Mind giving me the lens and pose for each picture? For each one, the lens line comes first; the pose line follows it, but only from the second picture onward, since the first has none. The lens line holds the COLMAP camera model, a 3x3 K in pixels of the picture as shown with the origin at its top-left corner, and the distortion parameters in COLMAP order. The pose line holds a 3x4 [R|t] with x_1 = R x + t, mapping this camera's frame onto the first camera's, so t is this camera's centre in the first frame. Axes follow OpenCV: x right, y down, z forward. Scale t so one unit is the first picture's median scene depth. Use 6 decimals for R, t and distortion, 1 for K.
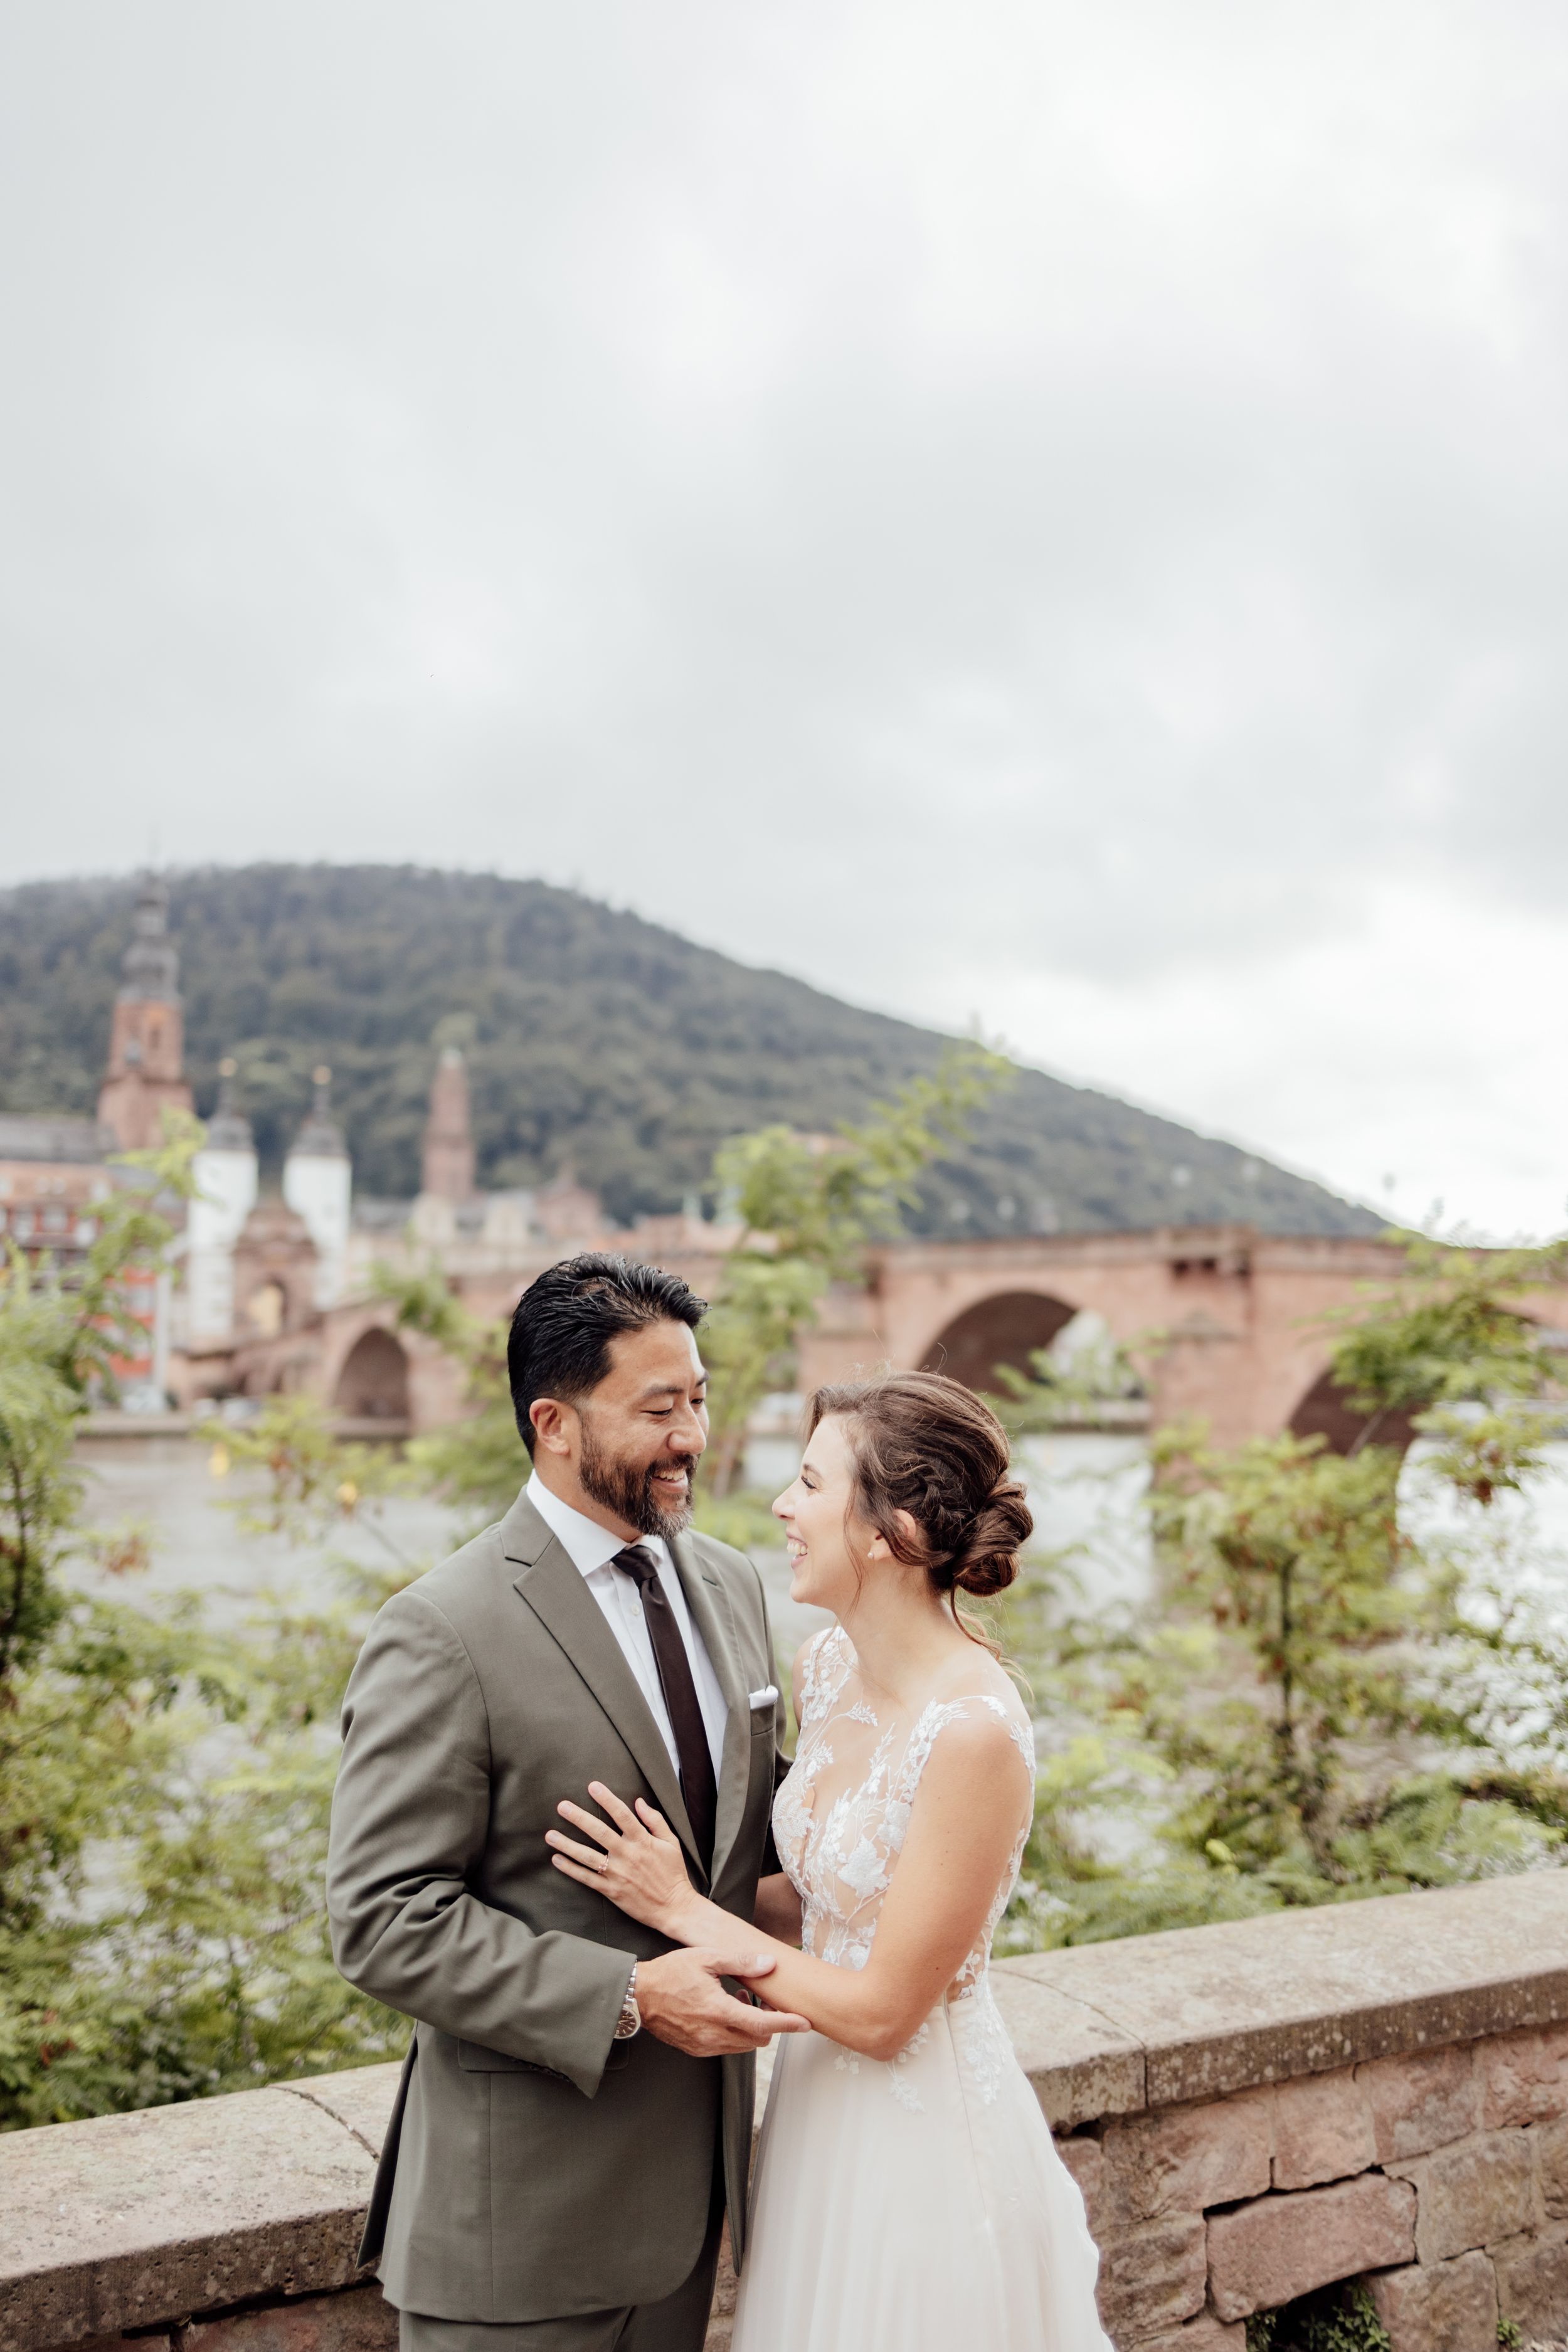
lens RADIAL K [[2349.6, 0, 760.7], [0, 2349.6, 1177.1], [0, 0, 1]] dist [0.019396, -0.013250]
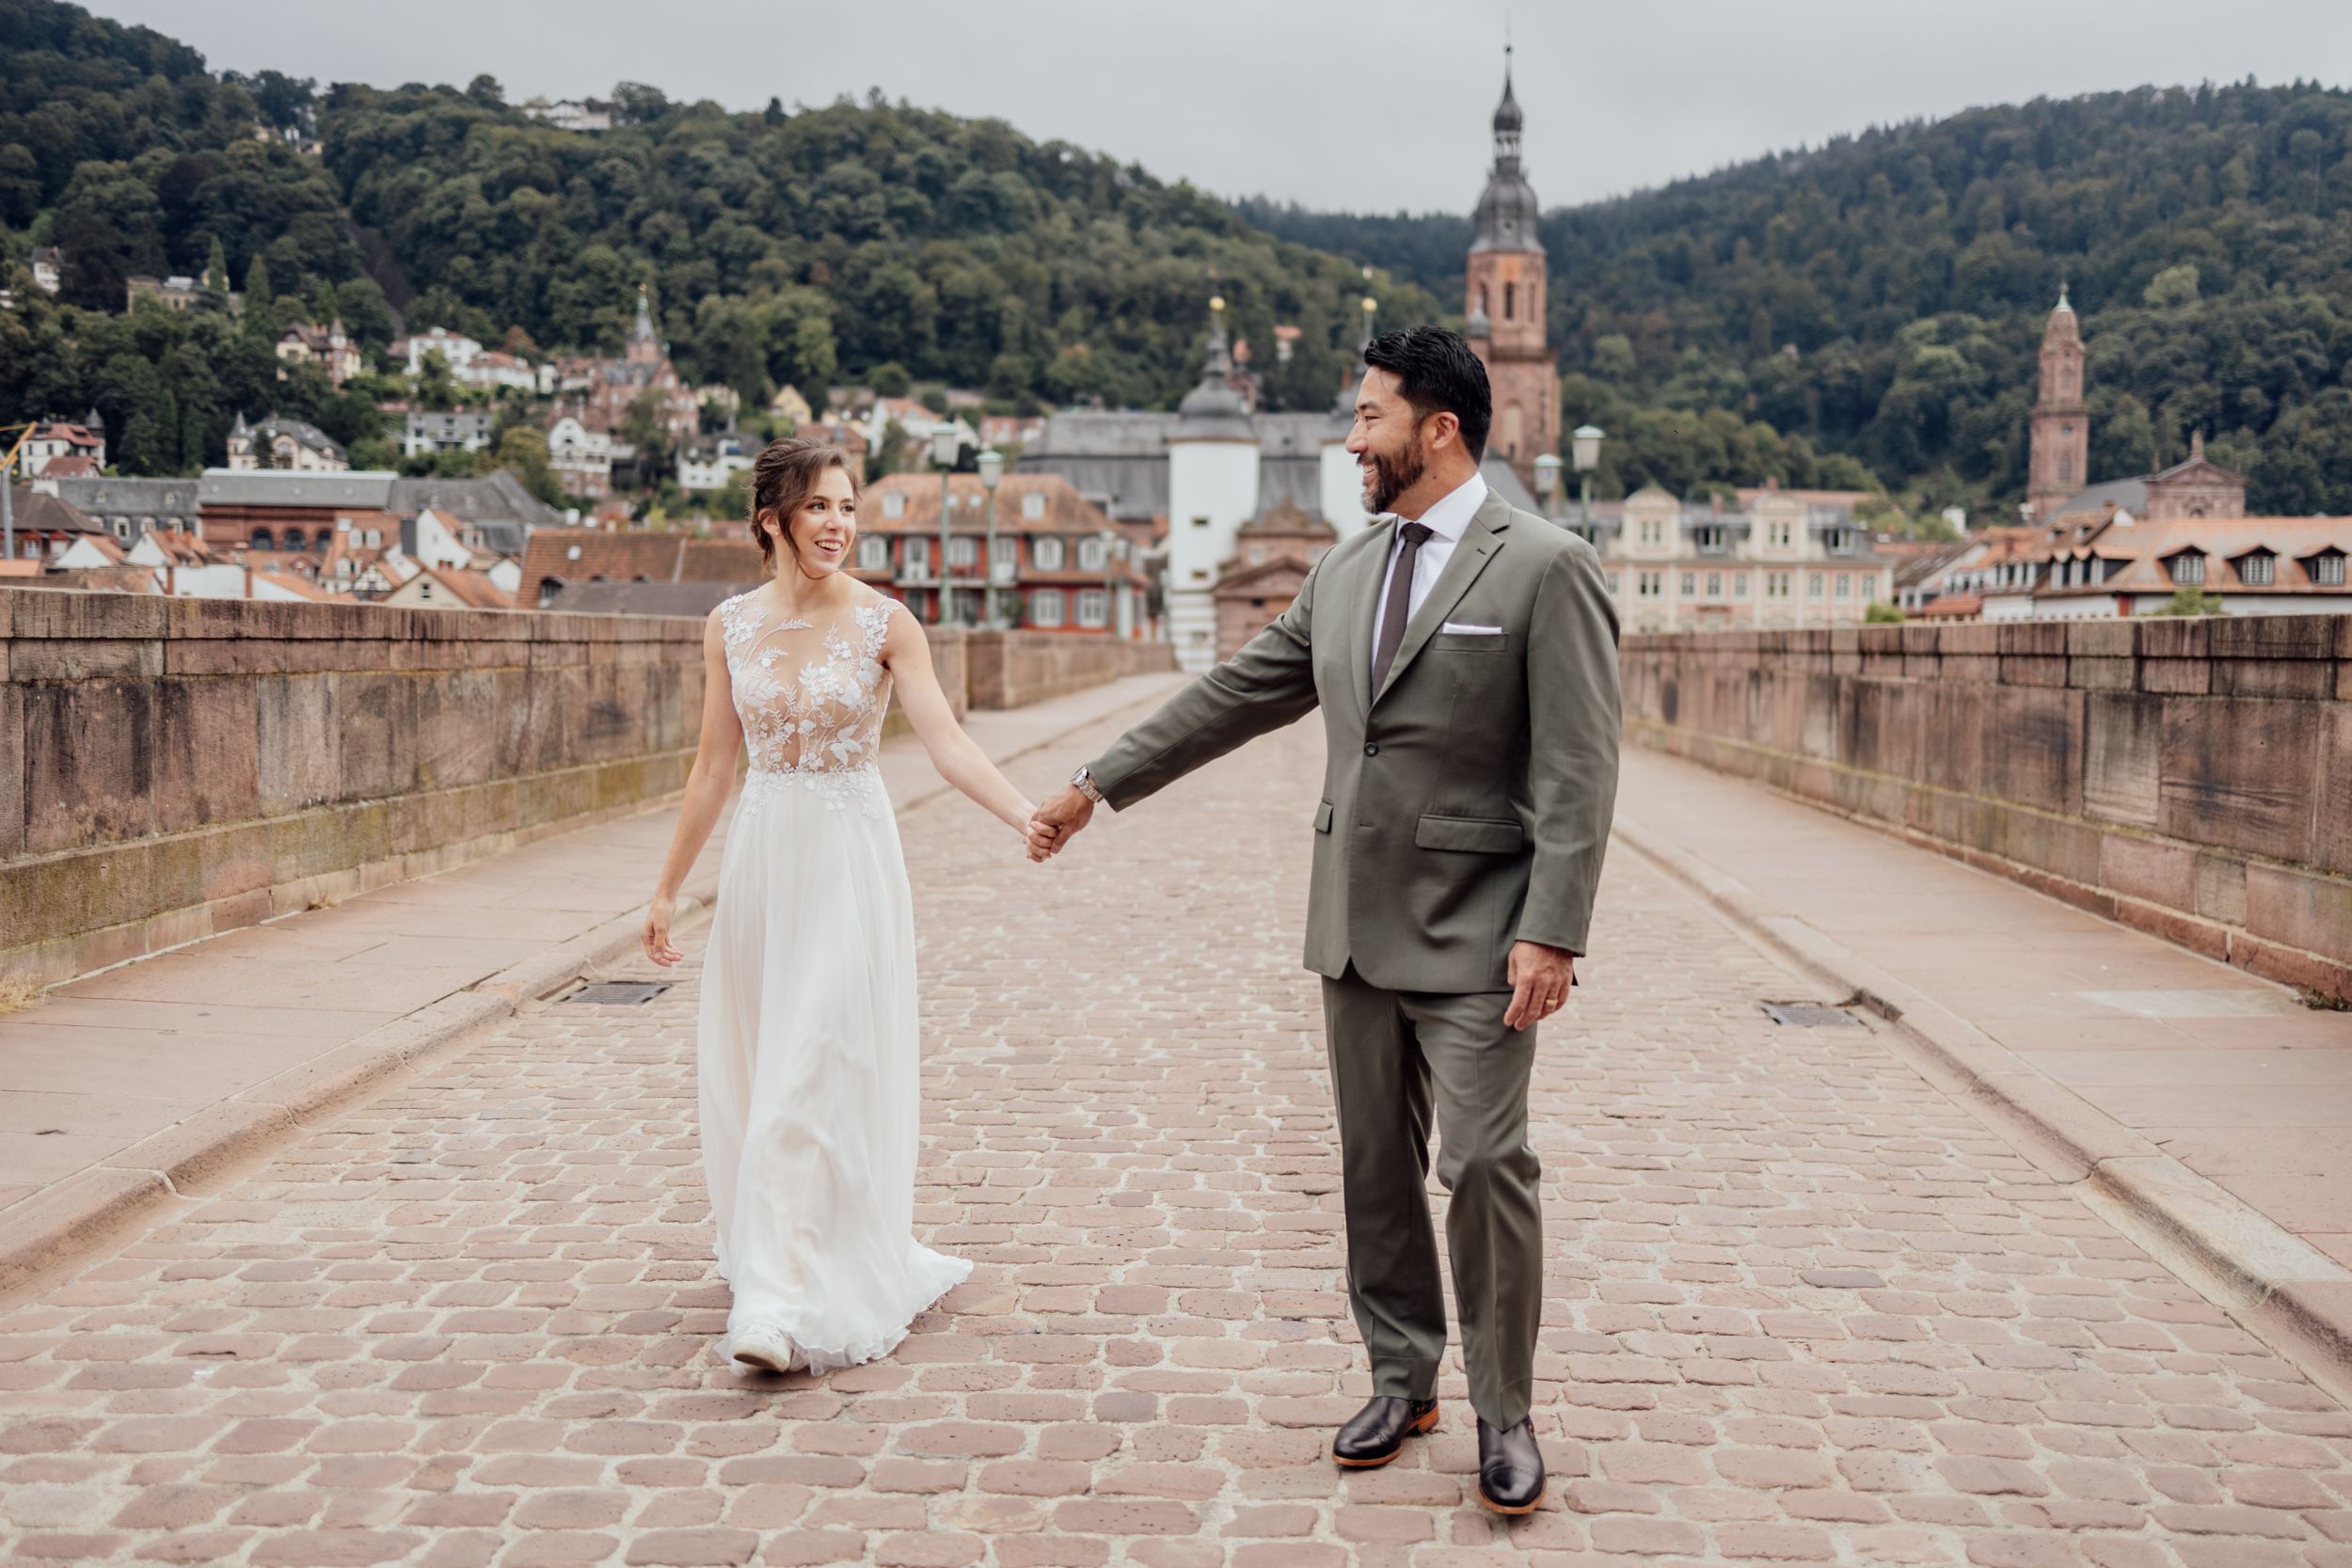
lens RADIAL K [[2352.9, 0, 1189.0], [0, 2352.9, 787.3], [0, 0, 1]] dist [0.023494, -0.009054]
pose [[0.846193, 0.017768, -0.532580, 0.078369], [0.050590, 0.992251, 0.113484, 0.007746], [0.530469, -0.122973, 0.838737, 0.307623]]
